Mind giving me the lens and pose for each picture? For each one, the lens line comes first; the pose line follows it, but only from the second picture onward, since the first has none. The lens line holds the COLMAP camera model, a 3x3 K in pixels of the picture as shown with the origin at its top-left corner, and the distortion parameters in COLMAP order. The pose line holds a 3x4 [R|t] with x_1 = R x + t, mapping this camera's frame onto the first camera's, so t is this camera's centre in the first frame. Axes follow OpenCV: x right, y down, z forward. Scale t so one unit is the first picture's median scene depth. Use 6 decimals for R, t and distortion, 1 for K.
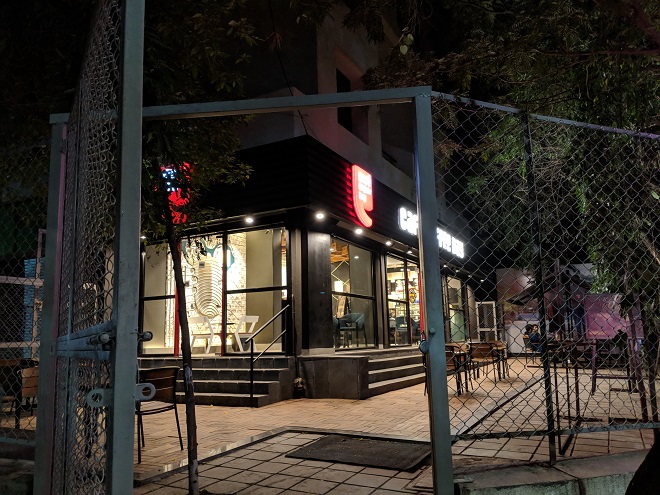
lens RADIAL K [[522.6, 0, 330.0], [0, 522.6, 247.5], [0, 0, 1]] dist [0.015404, -0.110762]
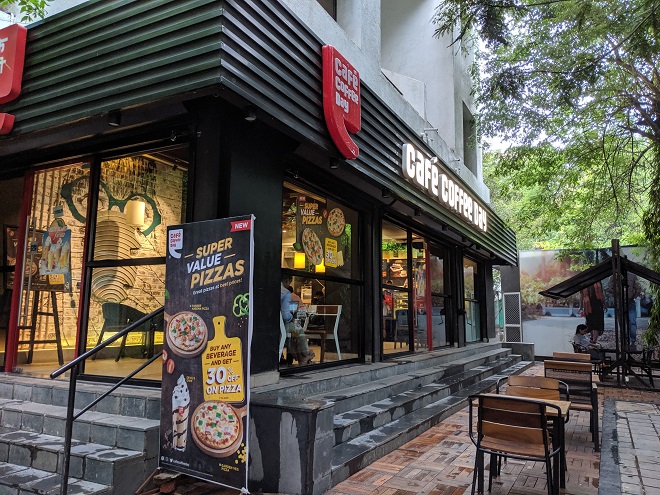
lens RADIAL K [[522.6, 0, 330.0], [0, 522.6, 247.5], [0, 0, 1]] dist [0.015404, -0.110762]
pose [[0.999546, 0.029519, -0.006077, 0.046304], [-0.029329, 0.999143, 0.029196, 0.035138], [0.006934, -0.029005, 0.999555, 0.329434]]
